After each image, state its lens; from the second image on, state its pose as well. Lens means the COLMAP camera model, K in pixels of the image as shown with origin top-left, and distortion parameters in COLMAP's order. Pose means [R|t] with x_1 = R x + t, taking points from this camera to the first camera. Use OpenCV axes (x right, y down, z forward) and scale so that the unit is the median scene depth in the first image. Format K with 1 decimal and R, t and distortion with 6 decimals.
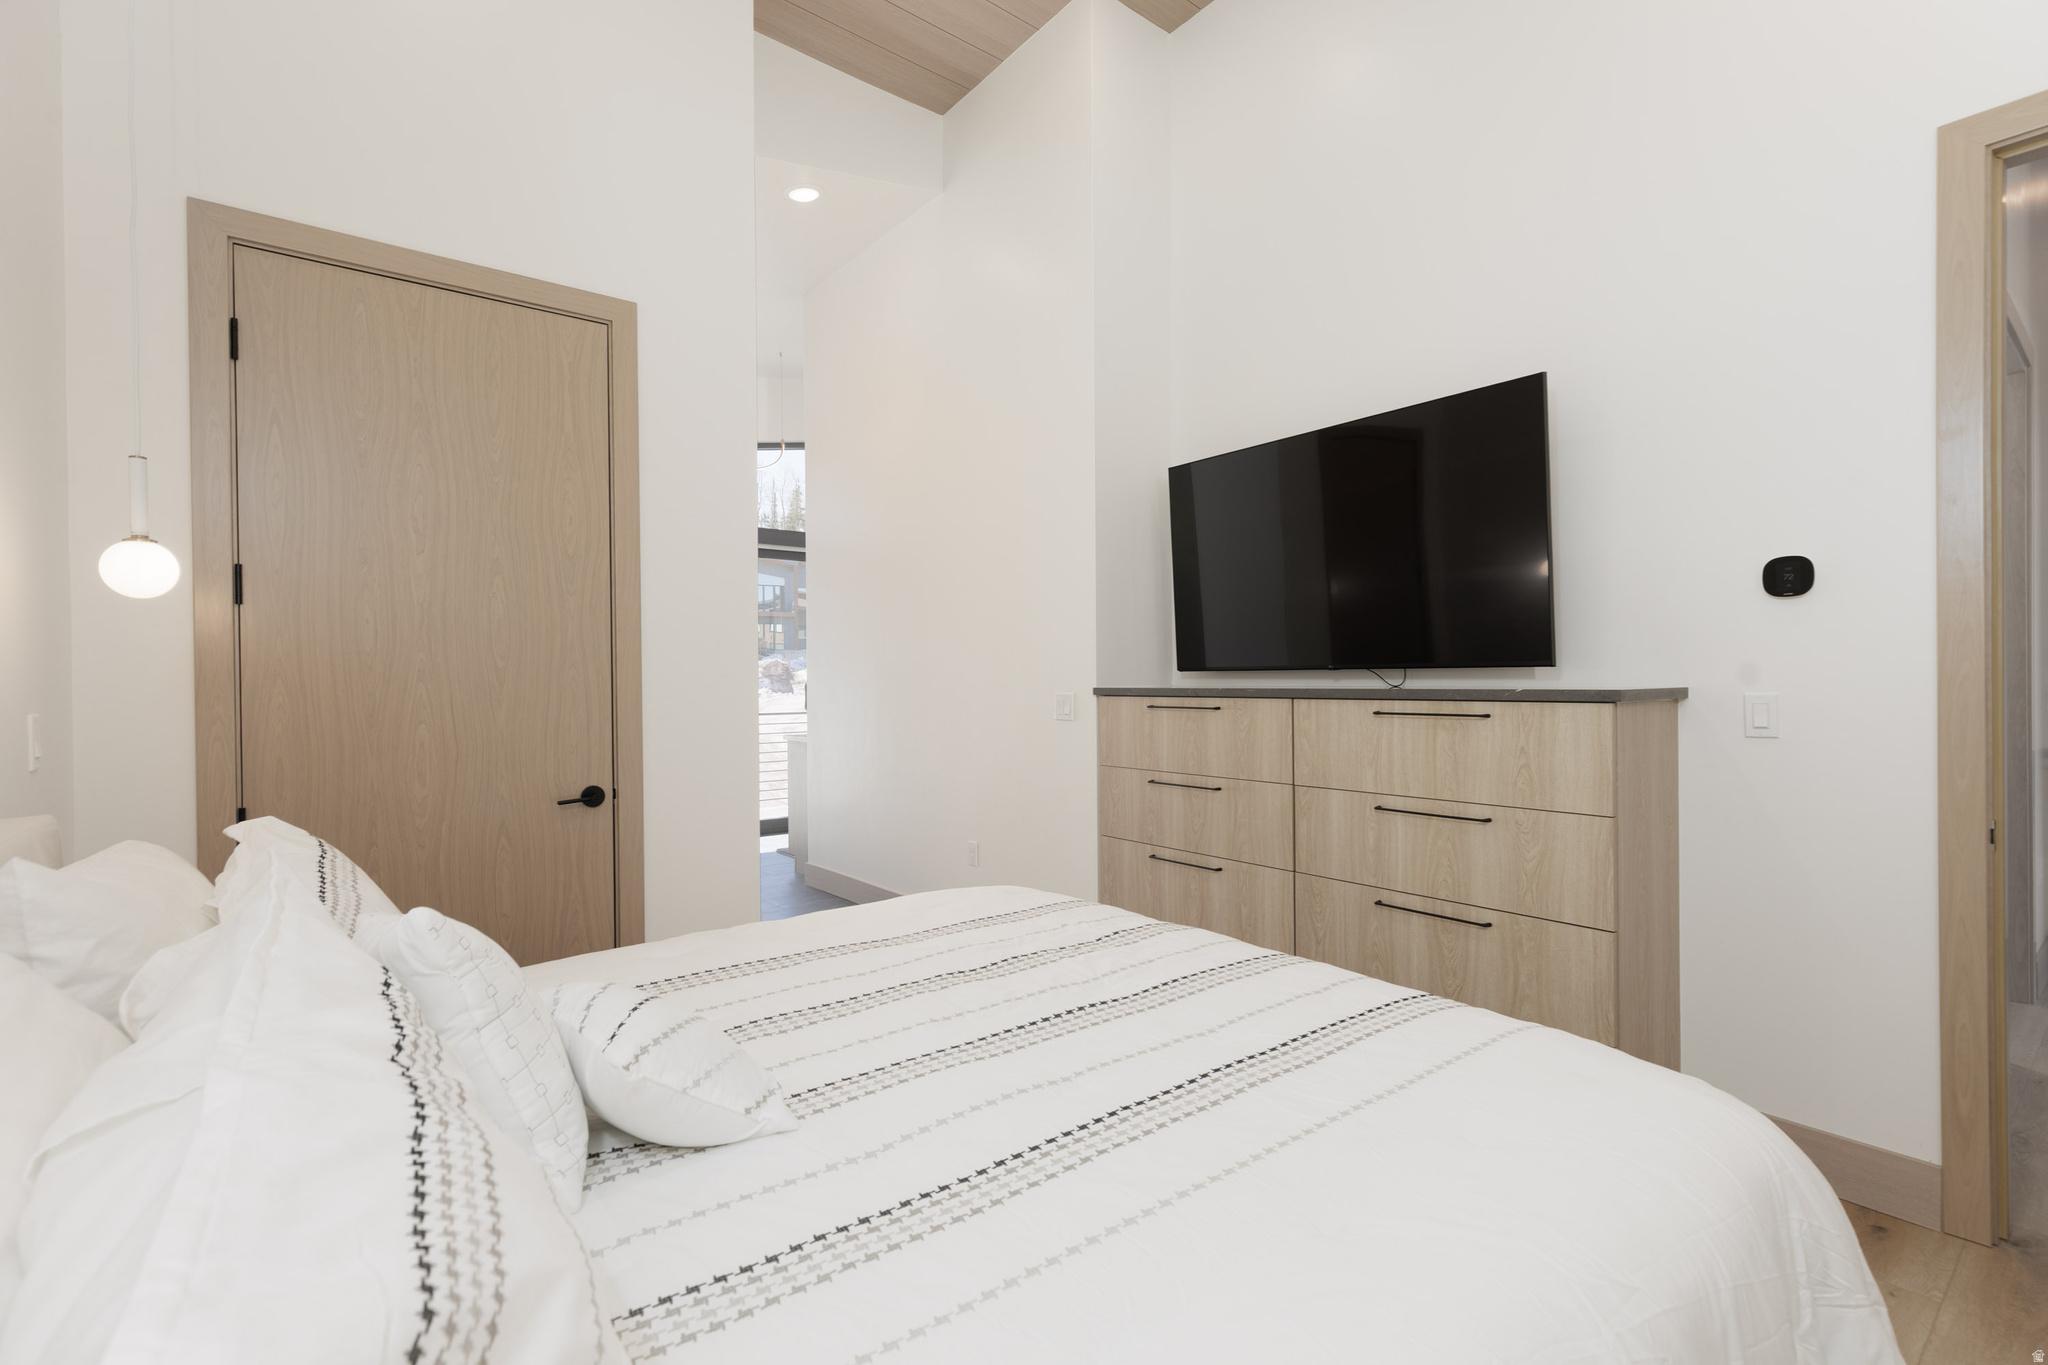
lens RADIAL K [[913.6, 0, 1035.2], [0, 913.6, 685.1], [0, 0, 1]] dist [0.011134, -0.002004]
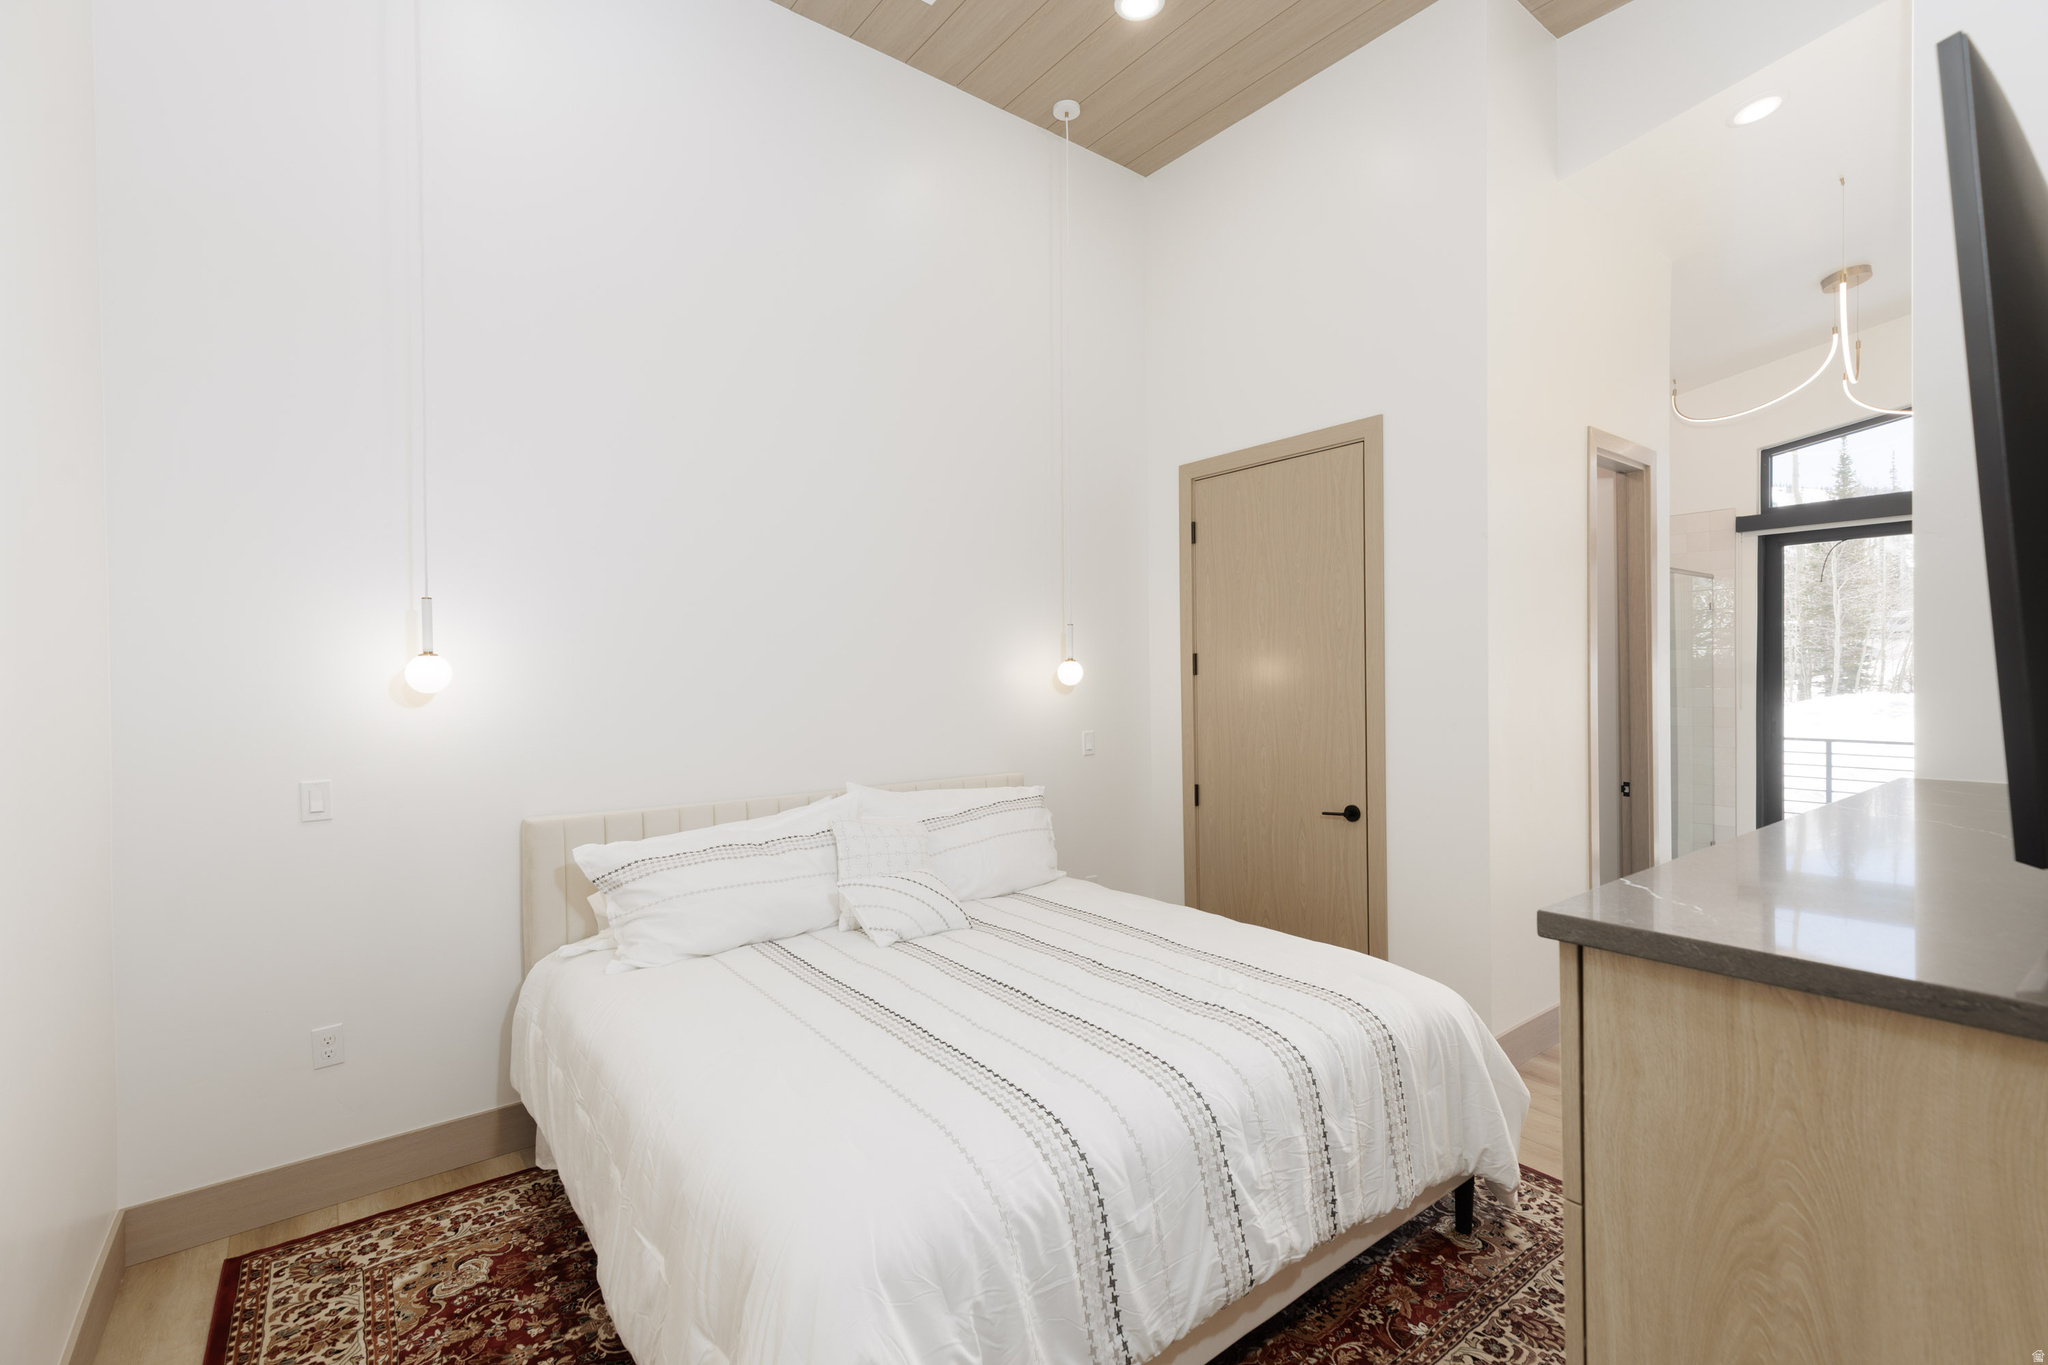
lens RADIAL K [[913.6, 0, 1035.1], [0, 913.6, 679.0], [0, 0, 1]] dist [0.011134, -0.002004]
pose [[-0.013731, 0.011389, -0.999841, 0.983772], [0.003176, 0.999931, 0.011347, -0.101357], [0.999901, -0.003020, -0.013767, 0.696702]]
